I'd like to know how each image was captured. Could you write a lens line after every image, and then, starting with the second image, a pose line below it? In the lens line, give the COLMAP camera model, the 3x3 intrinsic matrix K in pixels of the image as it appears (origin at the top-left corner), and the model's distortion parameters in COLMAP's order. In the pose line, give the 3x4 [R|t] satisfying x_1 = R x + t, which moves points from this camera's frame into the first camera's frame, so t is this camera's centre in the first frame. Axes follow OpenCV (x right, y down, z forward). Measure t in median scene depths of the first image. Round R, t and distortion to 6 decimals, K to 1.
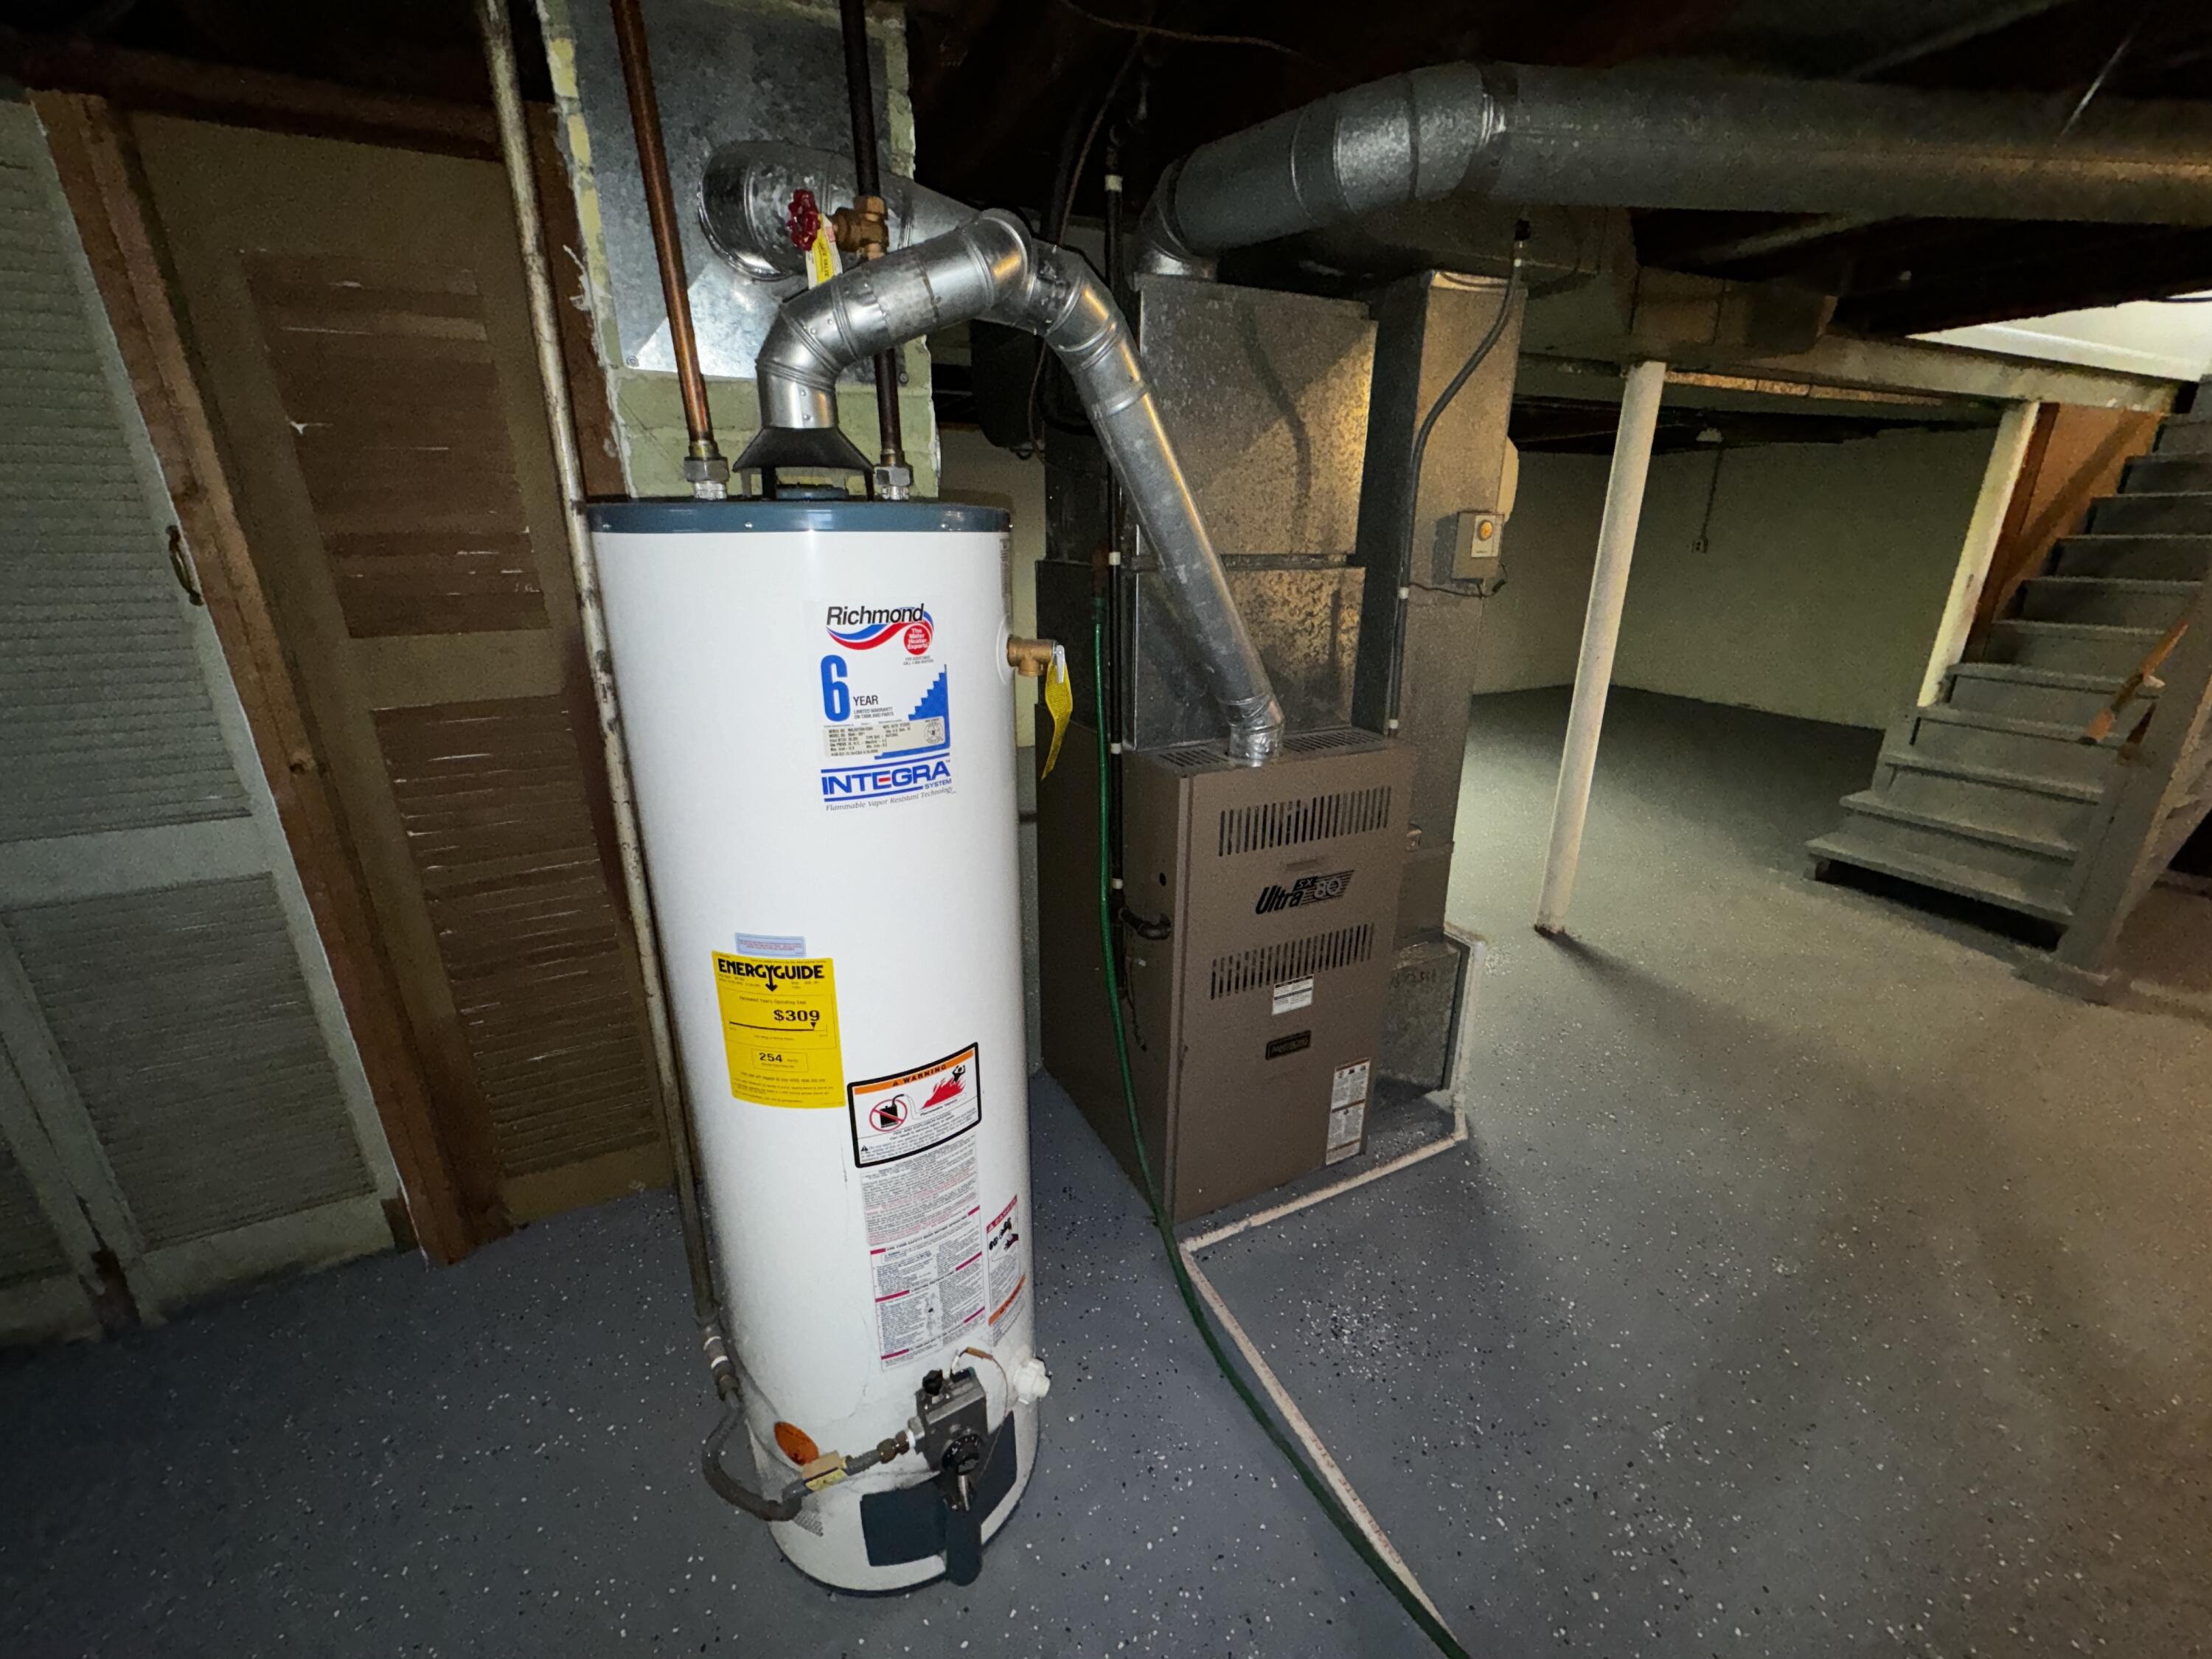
lens RADIAL K [[880.1, 0, 1103.5], [0, 880.1, 833.8], [0, 0, 1]] dist [-0.000502, 0.000208]
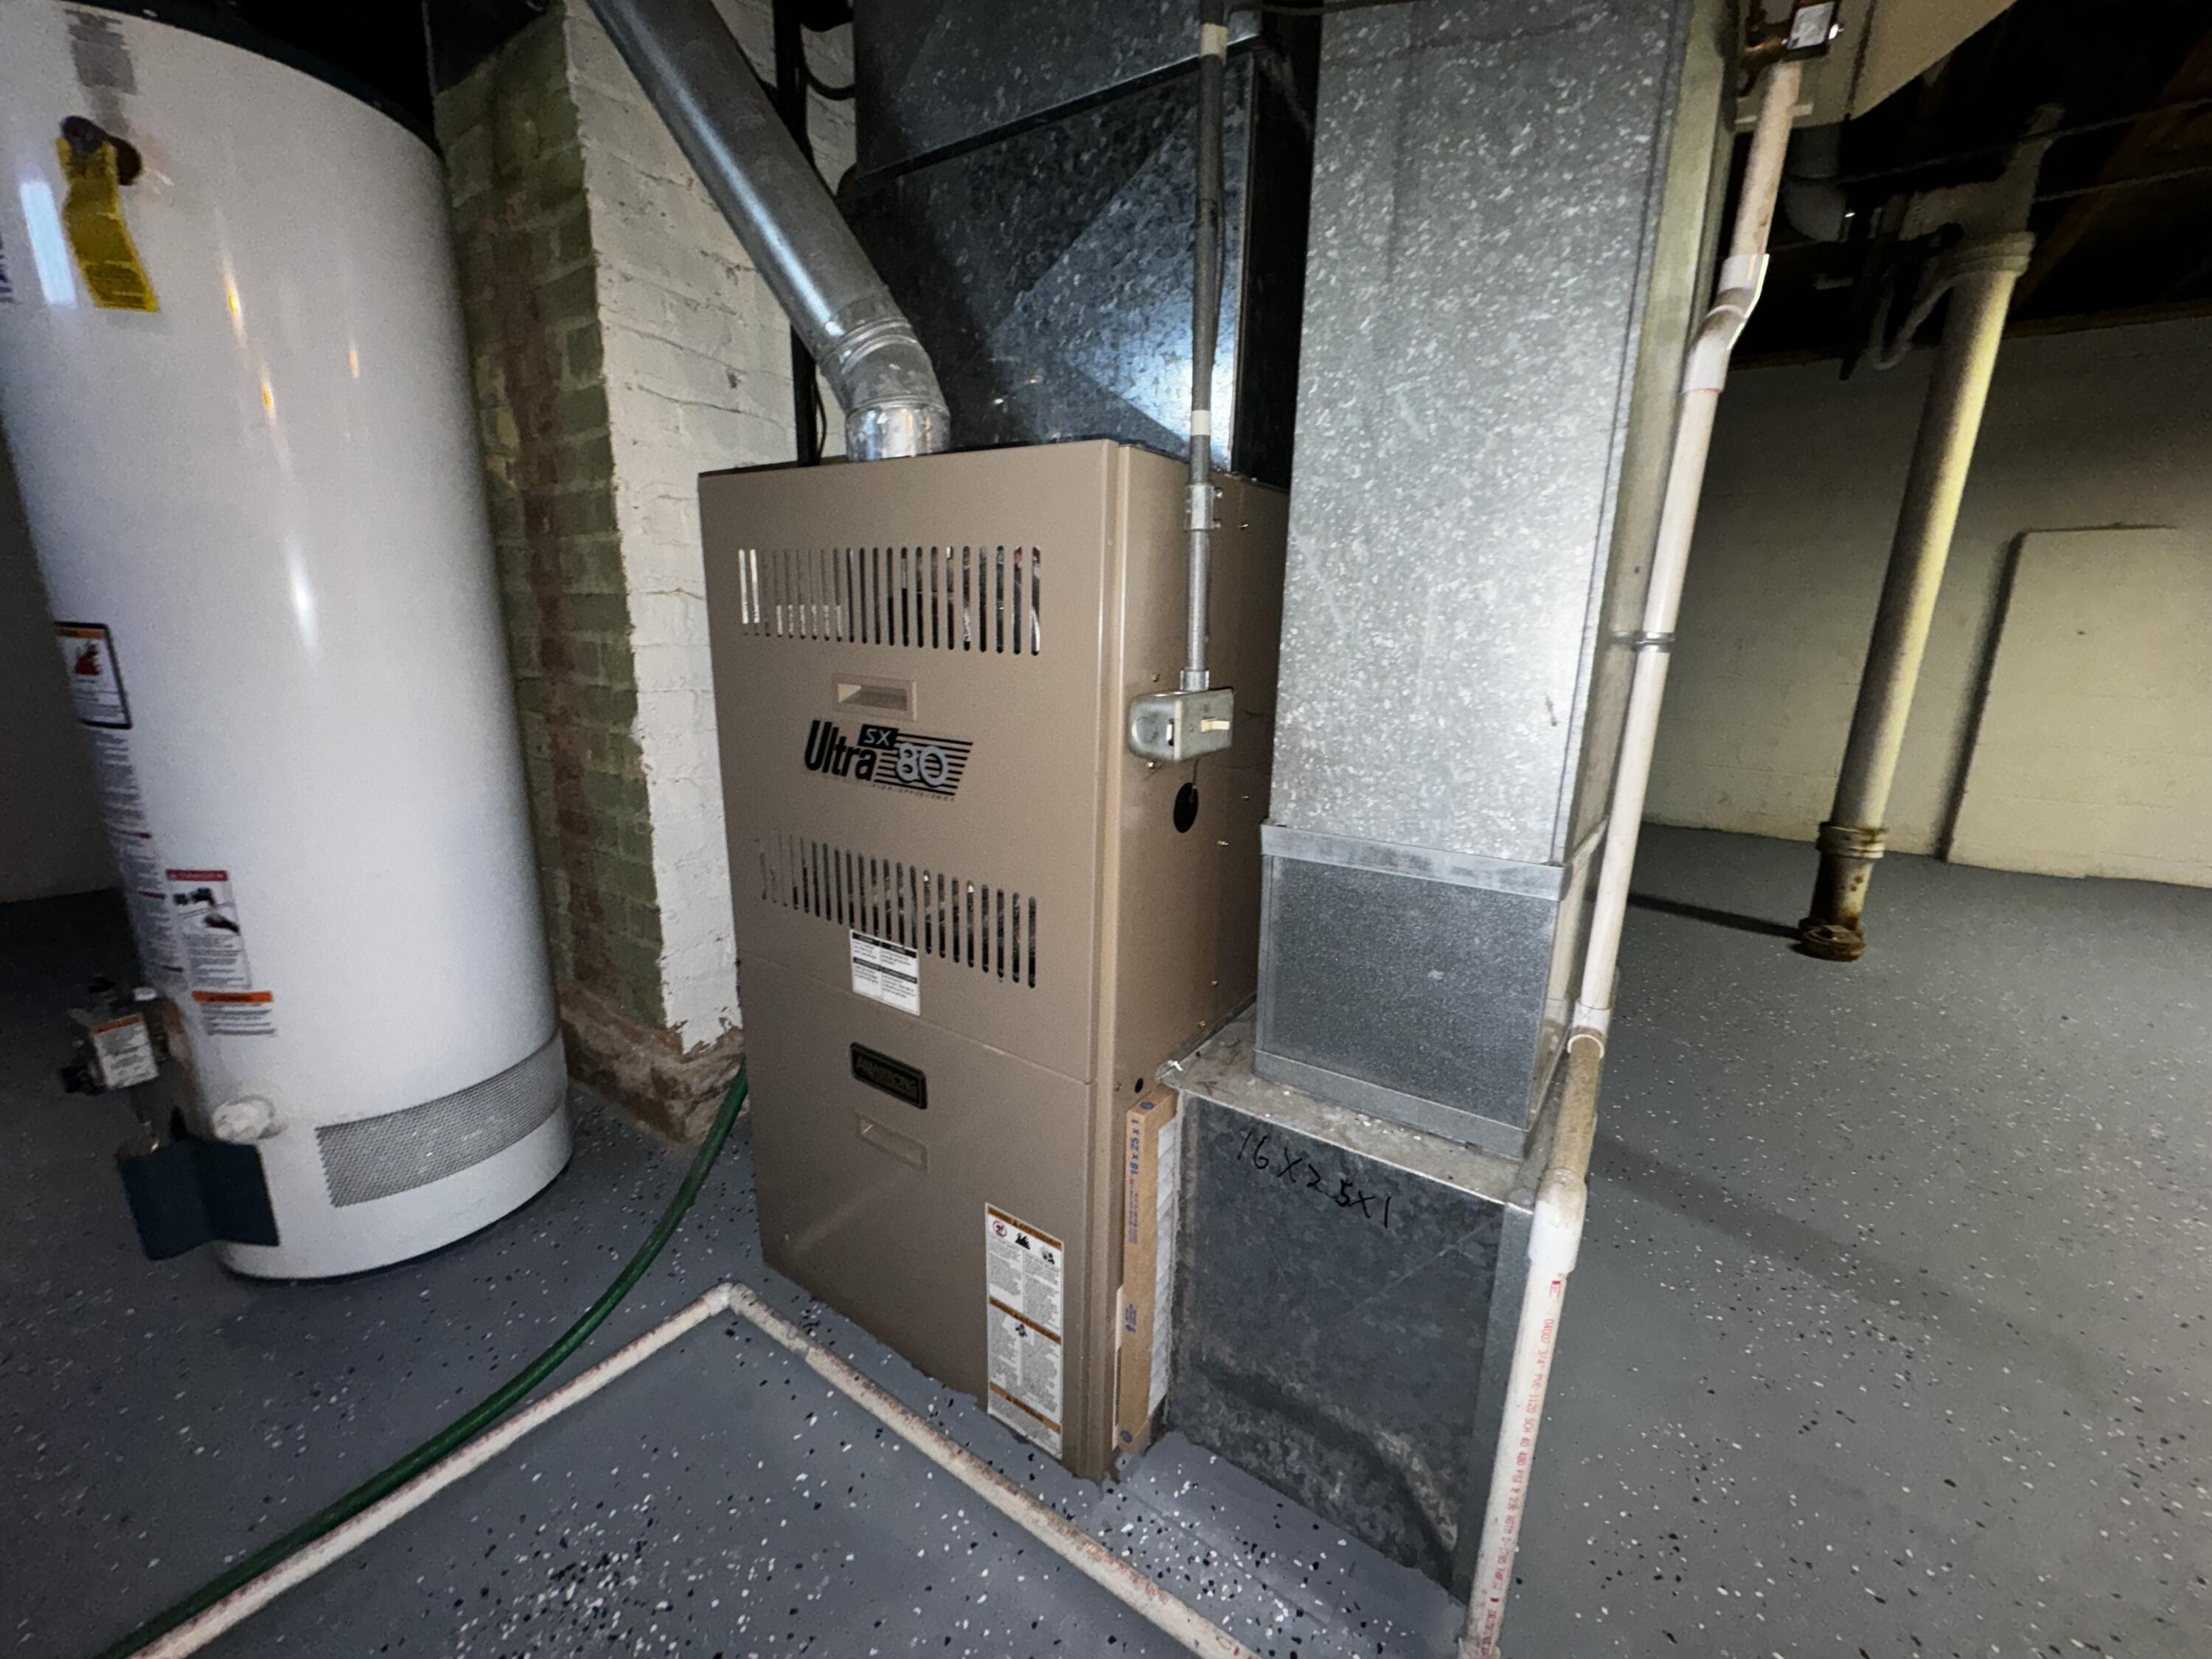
lens RADIAL K [[880.1, 0, 1103.5], [0, 880.1, 833.8], [0, 0, 1]] dist [-0.000502, 0.000208]
pose [[0.496839, 0.226420, -0.837786, 0.660312], [-0.310458, 0.947852, 0.072053, 0.030675], [0.810412, 0.224299, 0.541224, 0.782332]]
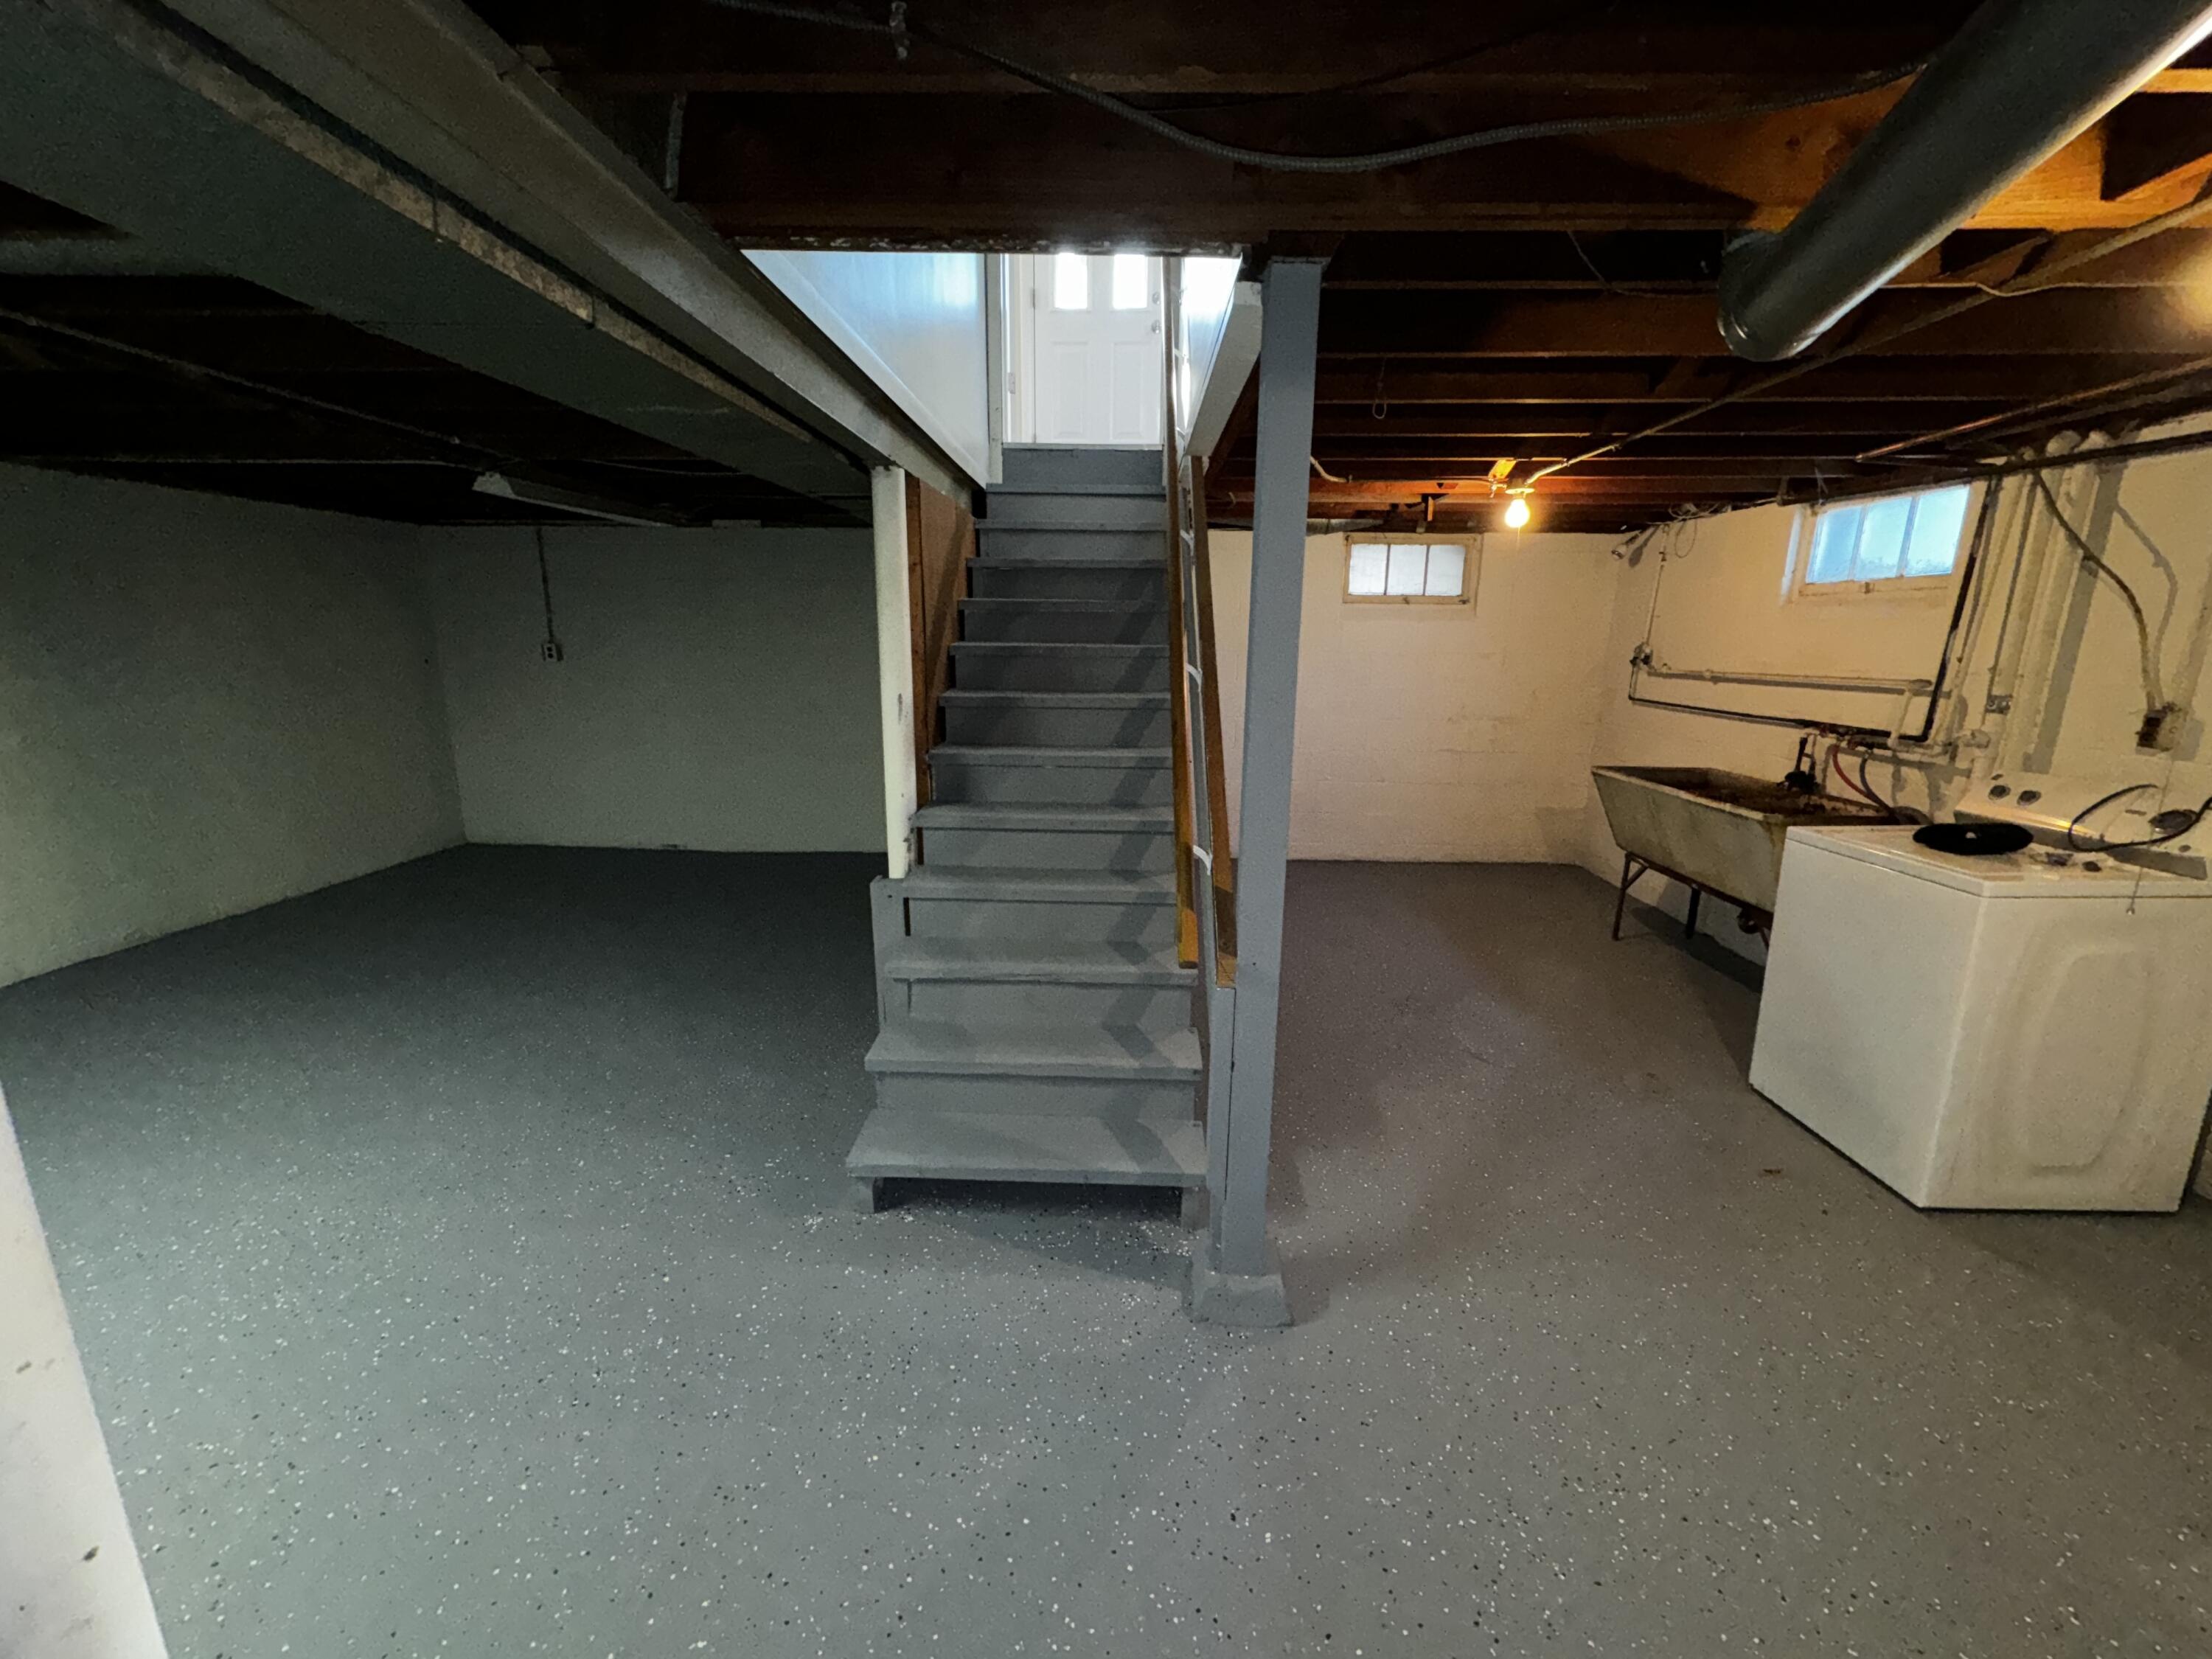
lens RADIAL K [[880.1, 0, 1103.5], [0, 880.1, 833.8], [0, 0, 1]] dist [-0.000502, 0.000208]
pose [[0.456117, -0.187060, 0.870038, 0.859658], [0.279533, 0.958291, 0.059489, -0.378802], [-0.844878, 0.216070, 0.489382, 1.102110]]
